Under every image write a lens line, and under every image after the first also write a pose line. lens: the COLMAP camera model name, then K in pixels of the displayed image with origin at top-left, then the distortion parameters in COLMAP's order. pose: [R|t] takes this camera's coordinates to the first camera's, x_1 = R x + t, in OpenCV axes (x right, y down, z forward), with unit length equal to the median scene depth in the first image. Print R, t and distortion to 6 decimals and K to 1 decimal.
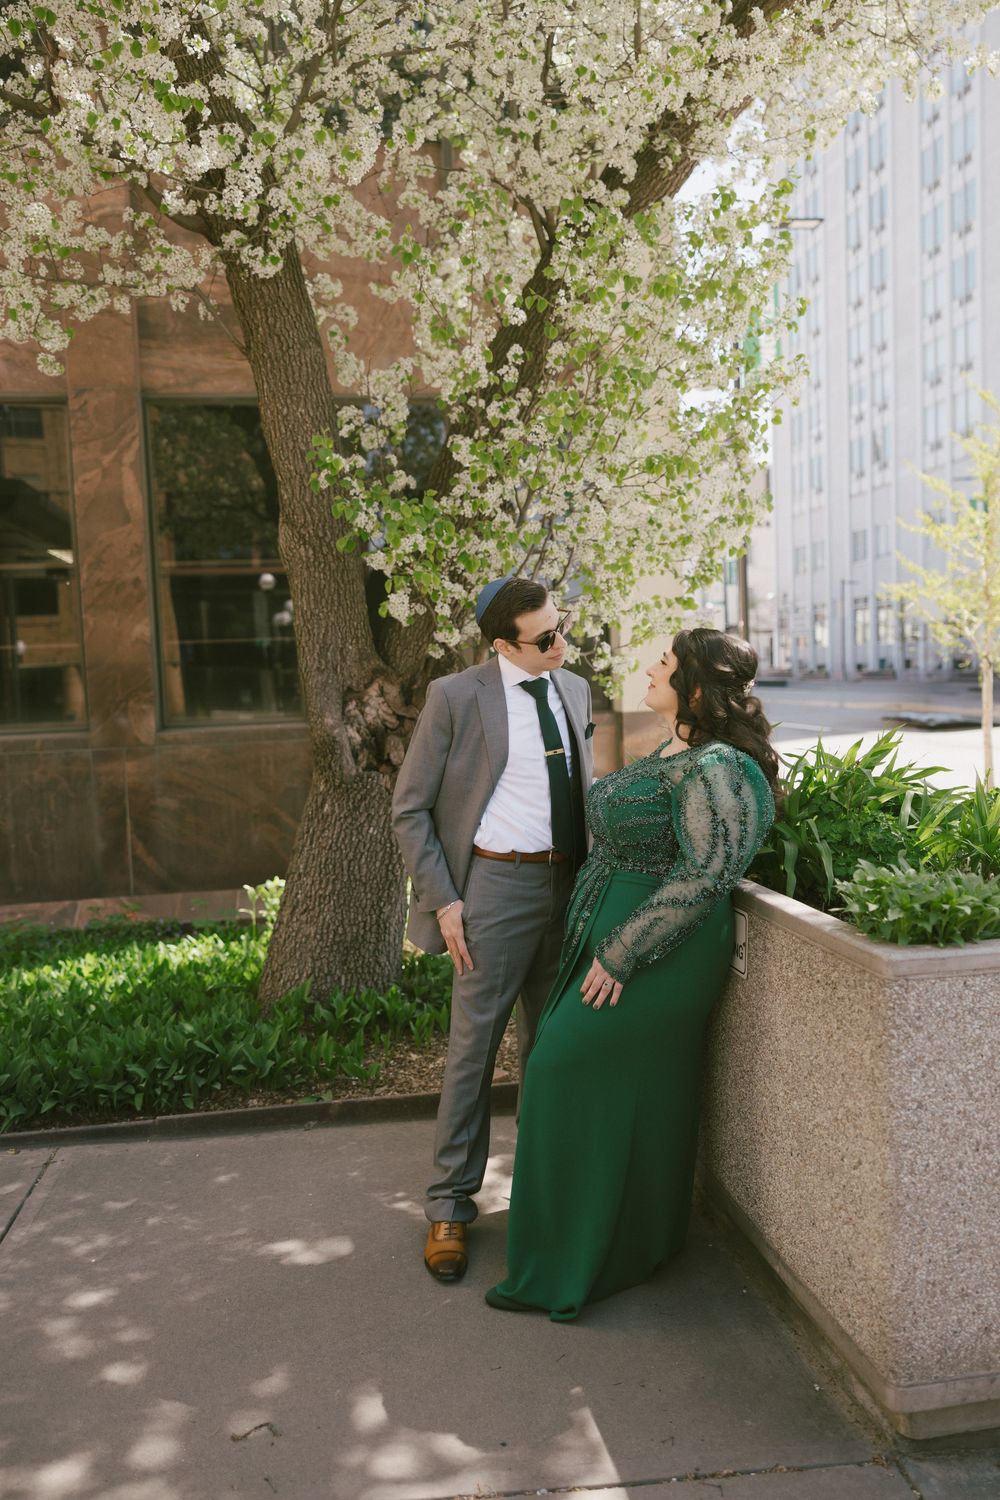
lens RADIAL K [[1165.3, 0, 500.0], [0, 1165.3, 750.0], [0, 0, 1]] dist [-0.002314, -0.004102]
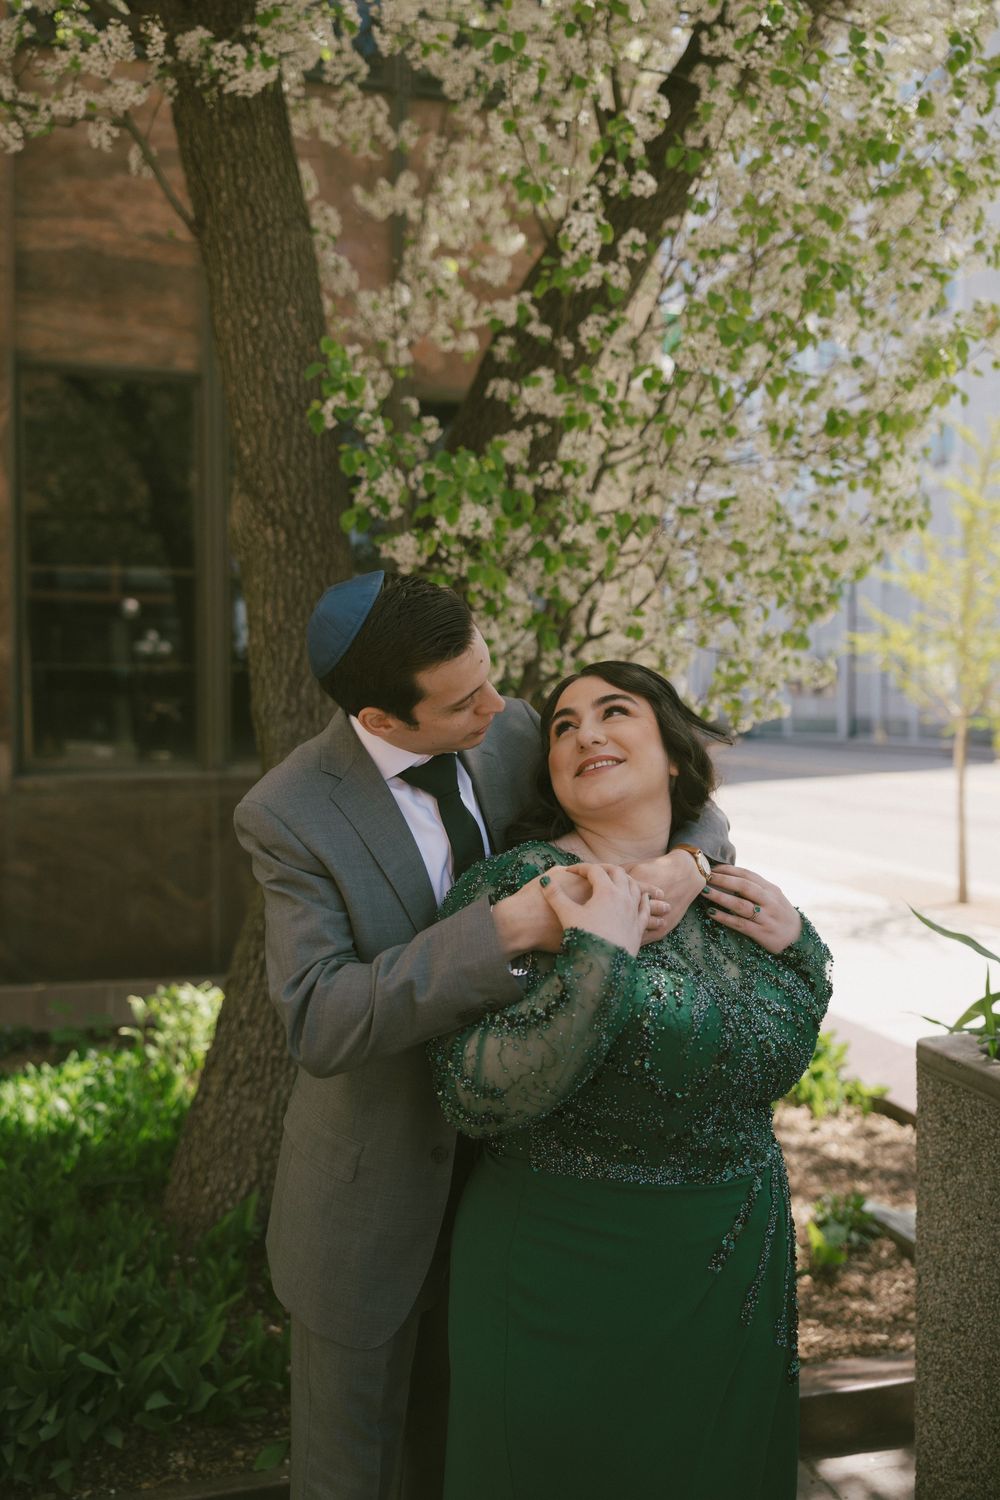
lens RADIAL K [[1252.9, 0, 500.0], [0, 1252.9, 750.0], [0, 0, 1]] dist [0.010231, -0.002751]
pose [[0.995102, 0.040721, 0.090081, -0.100054], [-0.037013, 0.998413, -0.042450, -0.022627], [-0.091666, 0.038908, 0.995029, 0.286677]]
